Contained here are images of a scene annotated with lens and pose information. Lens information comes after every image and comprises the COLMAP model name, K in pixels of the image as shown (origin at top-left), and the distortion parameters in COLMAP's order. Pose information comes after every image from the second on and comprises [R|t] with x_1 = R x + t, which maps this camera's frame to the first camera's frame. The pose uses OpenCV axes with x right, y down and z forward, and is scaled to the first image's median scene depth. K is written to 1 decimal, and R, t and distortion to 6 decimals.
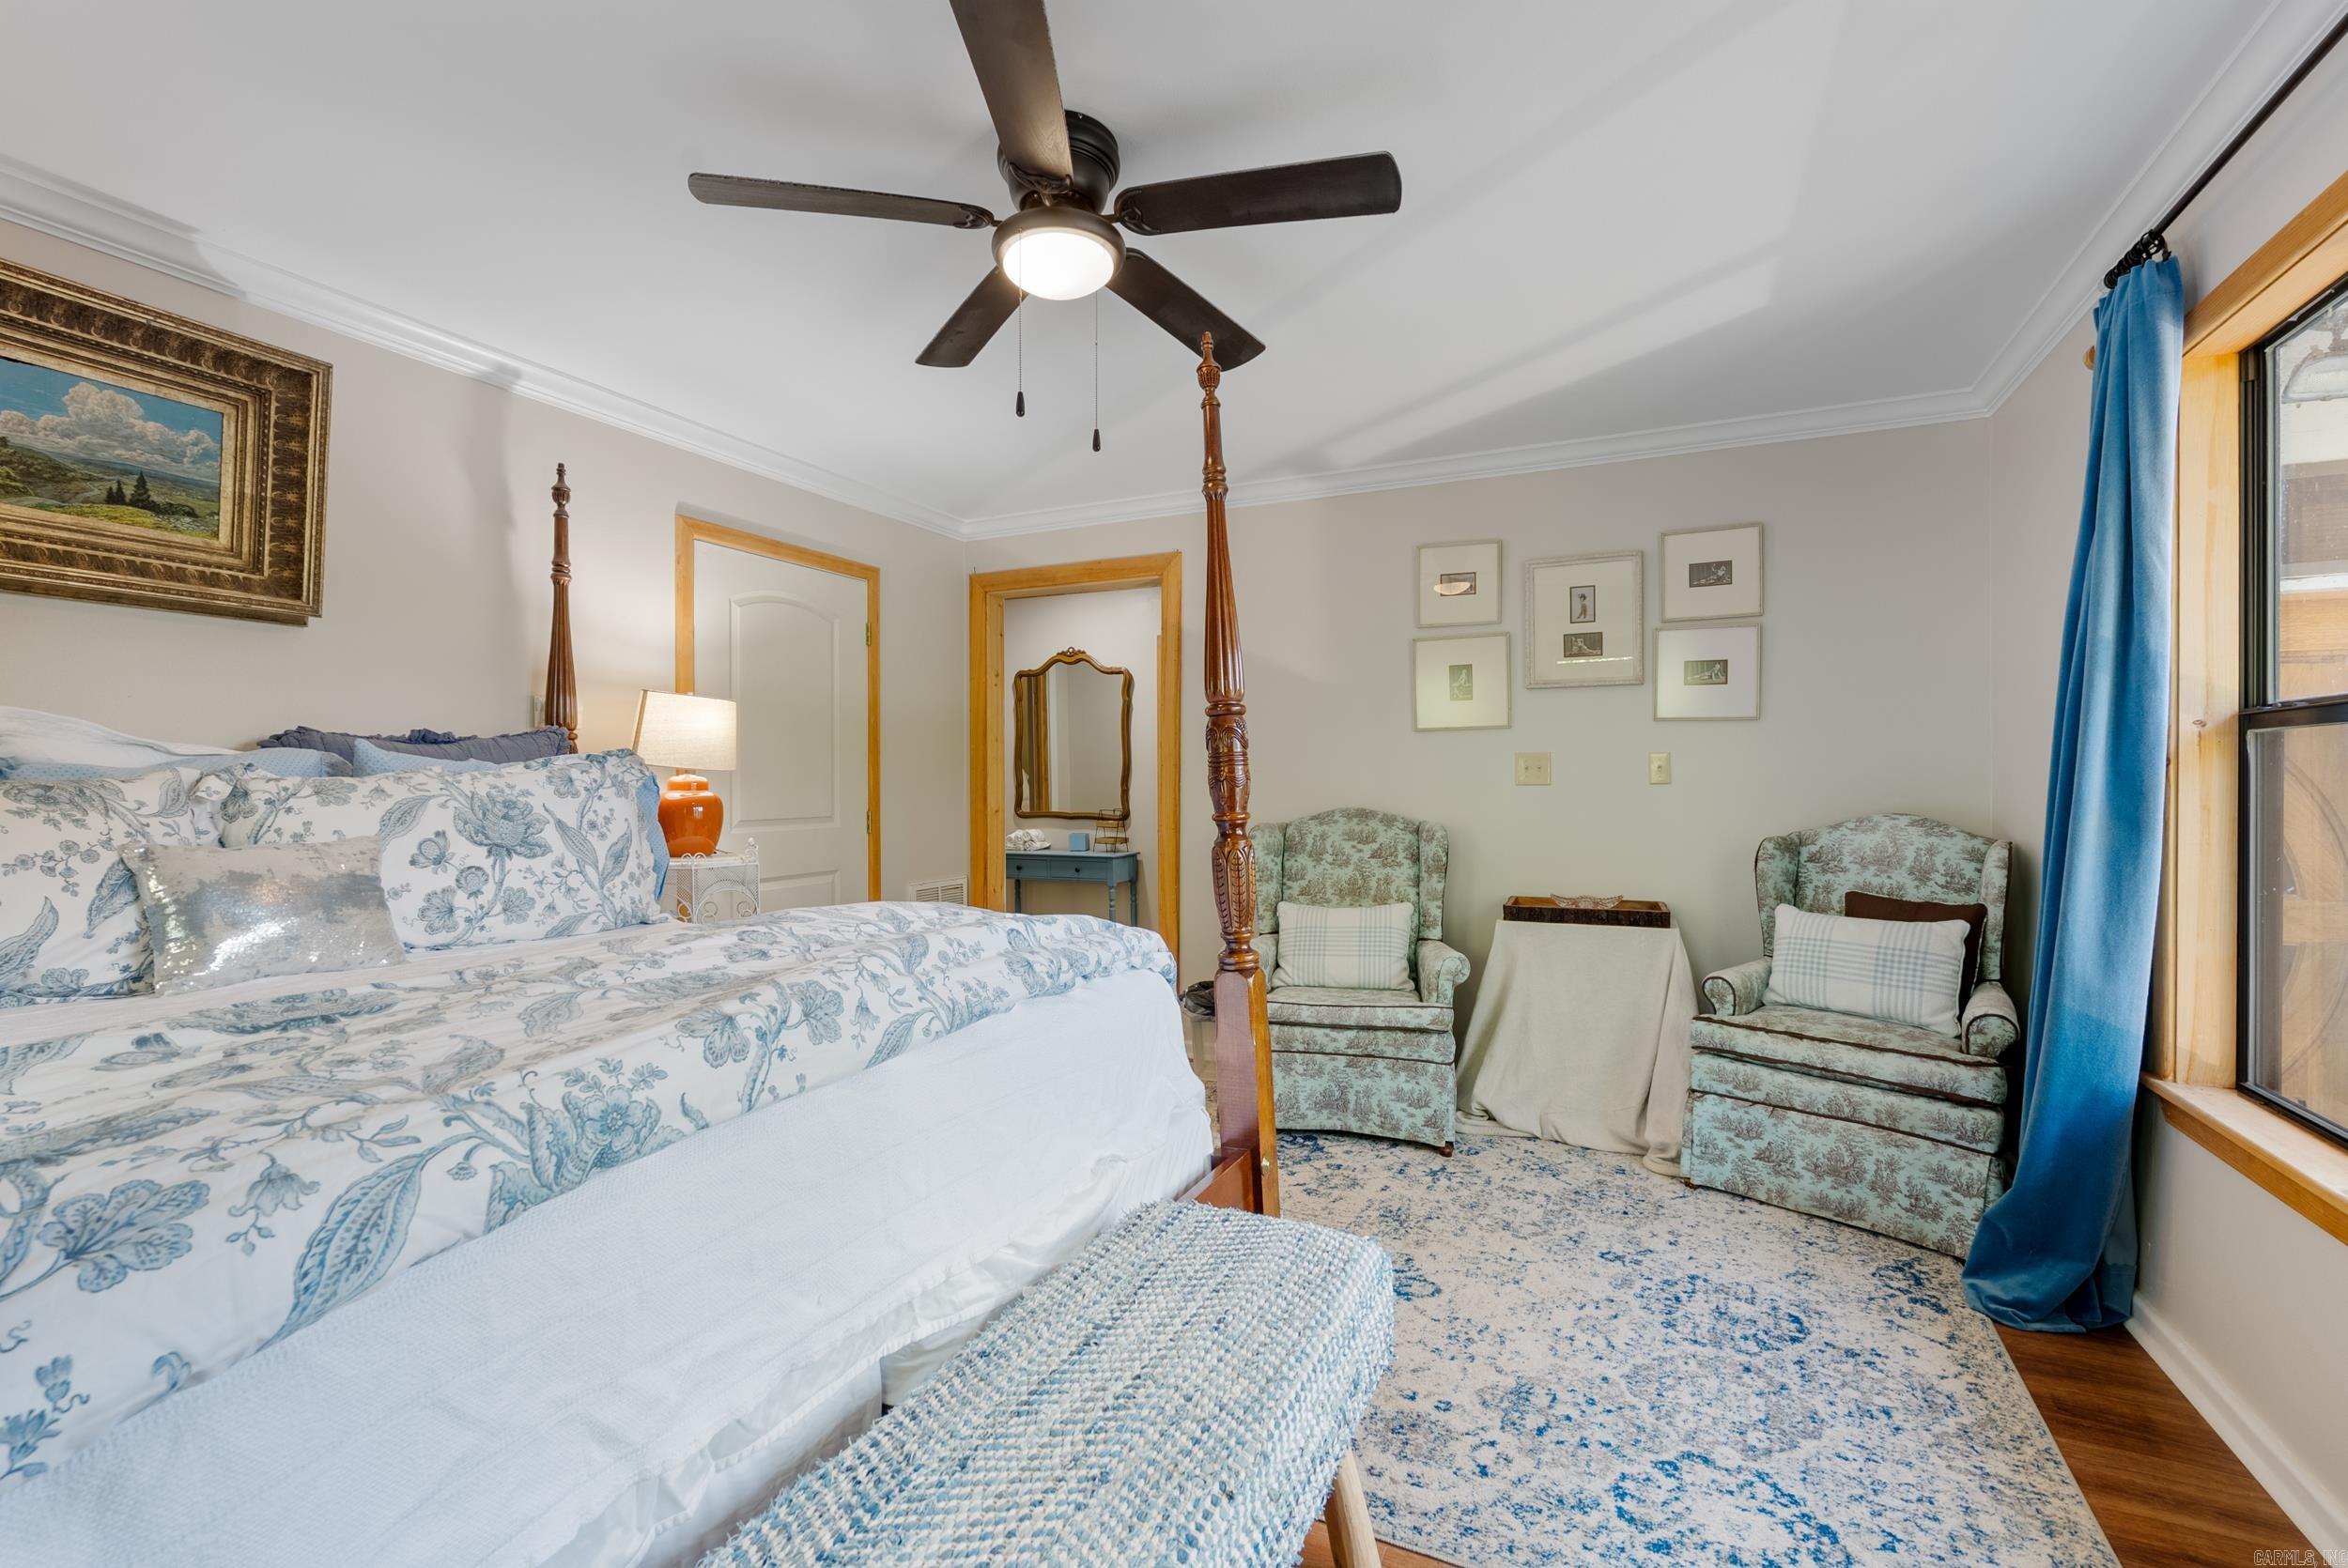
lens RADIAL K [[1033.0, 0, 1174.0], [0, 1033.0, 784.0], [0, 0, 1]] dist [-0.005112, 0.000629]
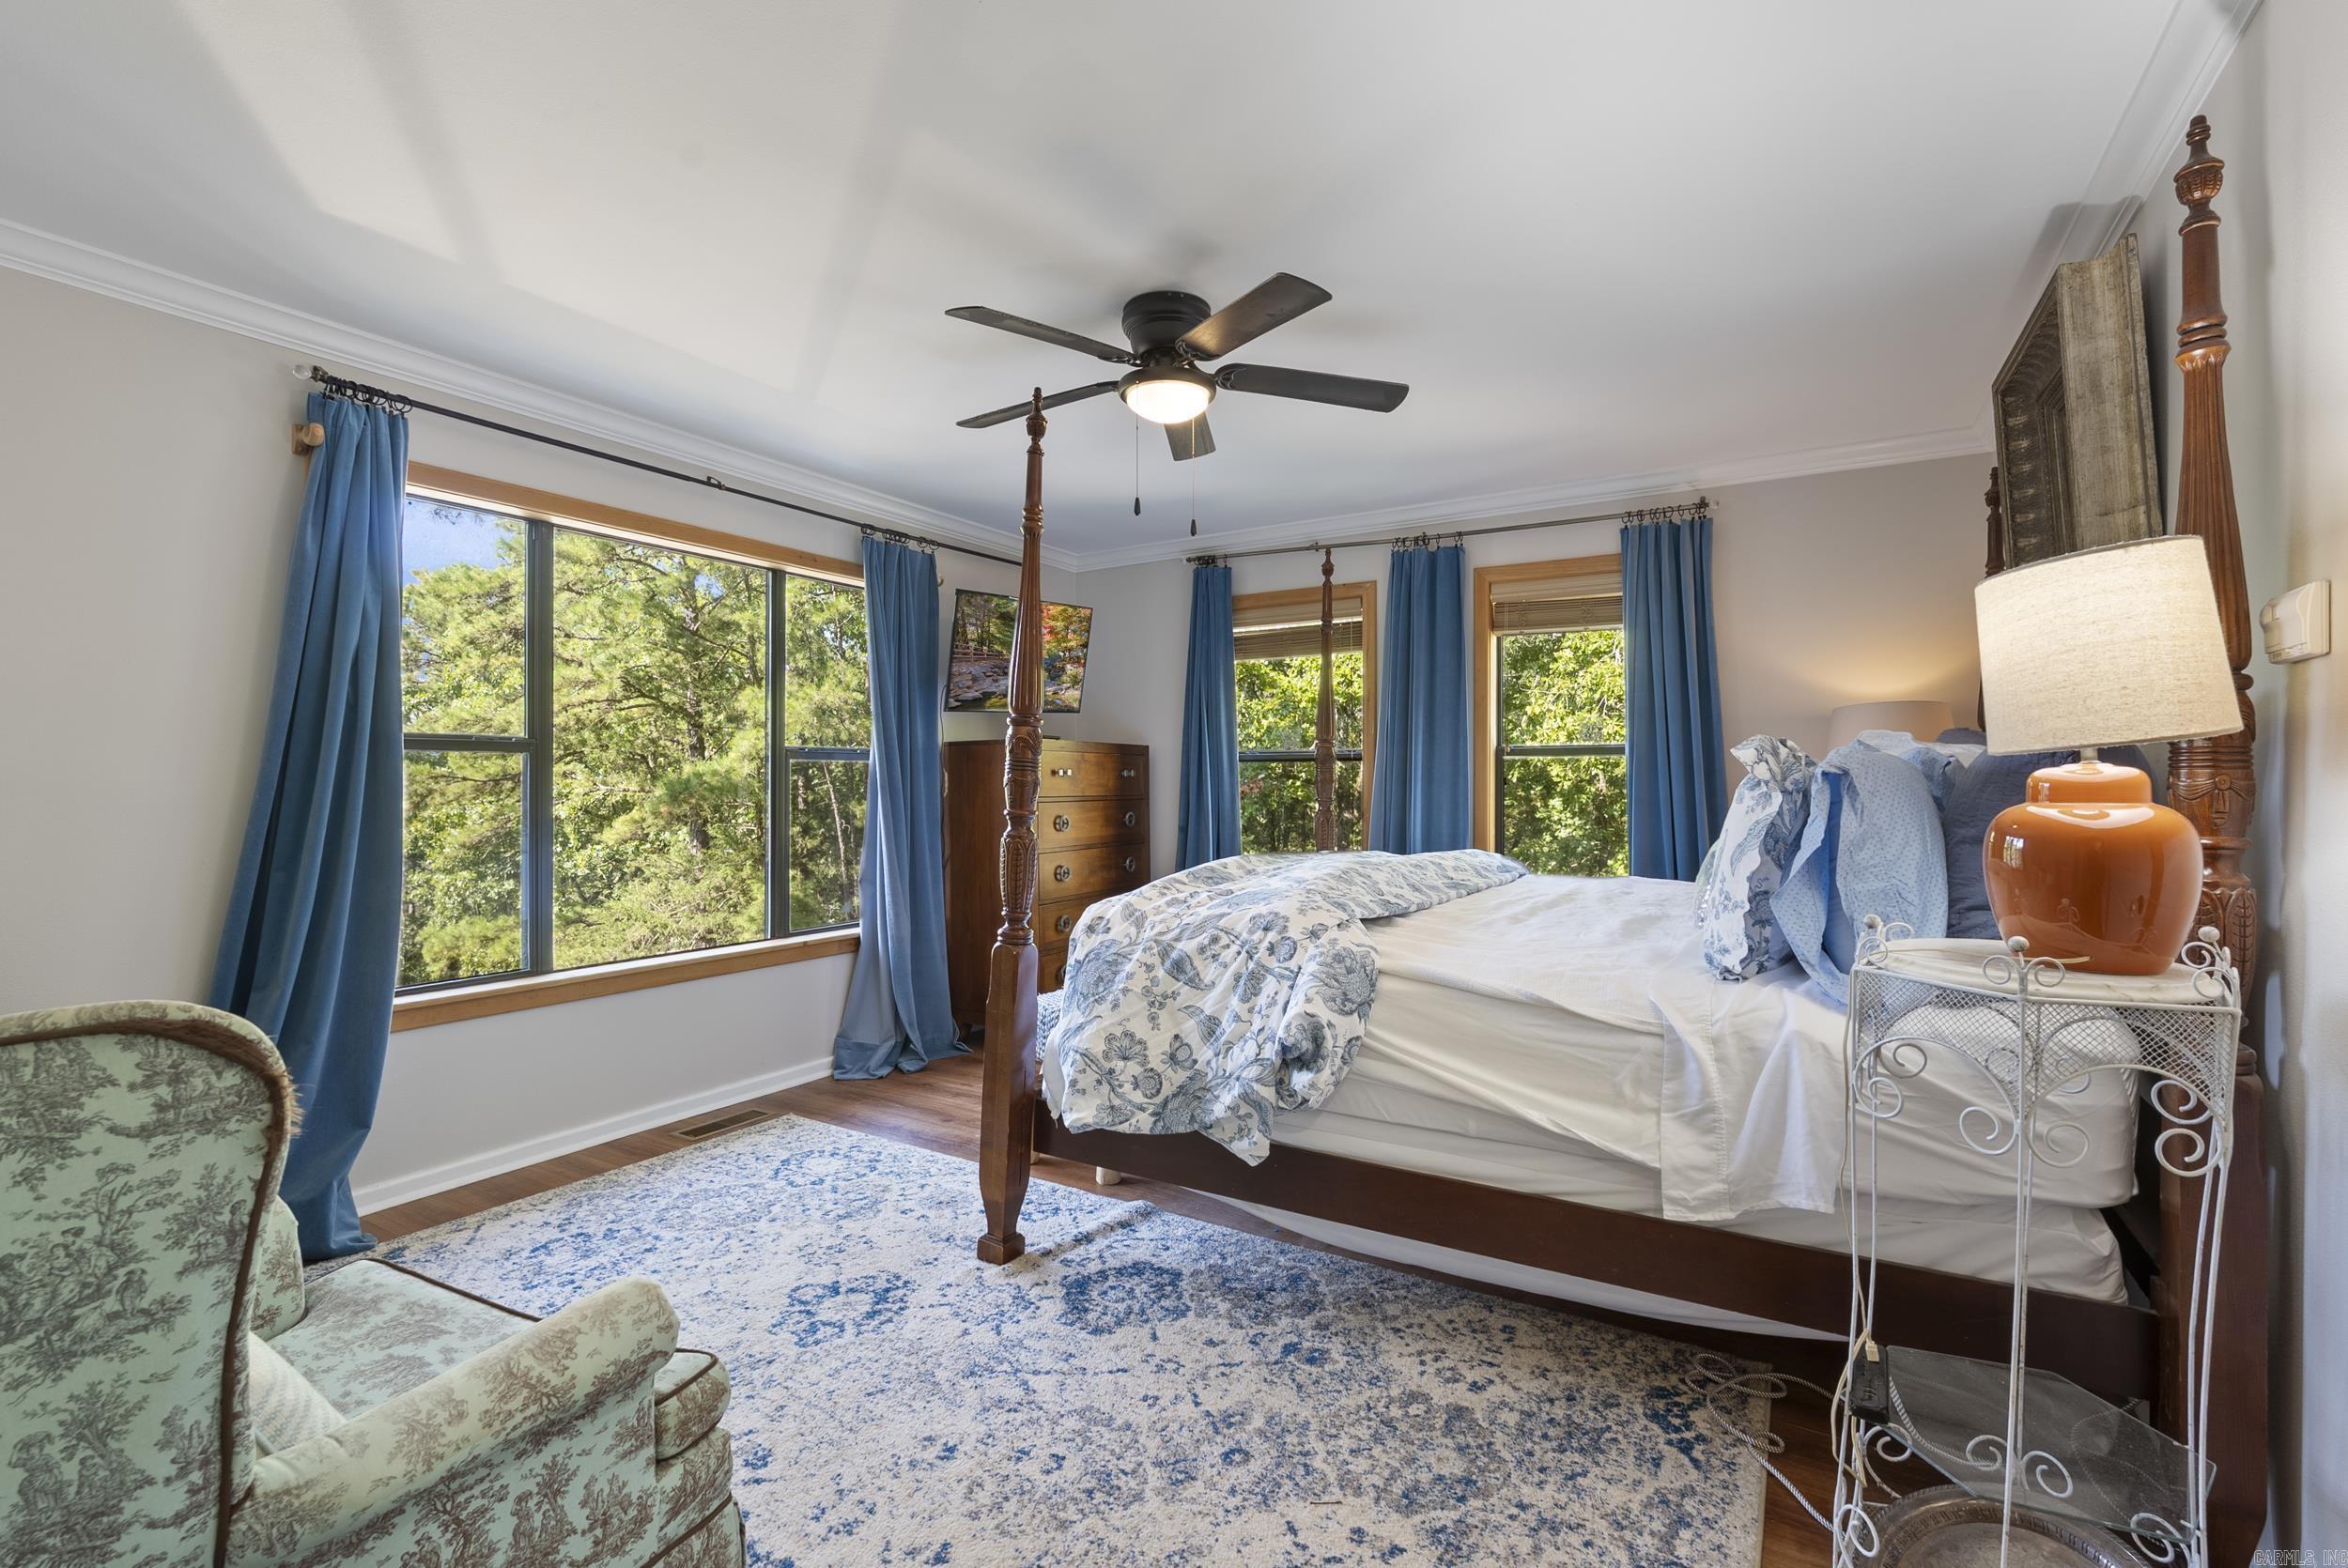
lens RADIAL K [[1033.0, 0, 1174.0], [0, 1033.0, 784.0], [0, 0, 1]] dist [-0.005112, 0.000629]
pose [[-0.994693, -0.000446, 0.102883, -0.248120], [-0.000064, 0.999993, 0.003716, -0.008699], [-0.102884, 0.003689, -0.994686, 2.256743]]
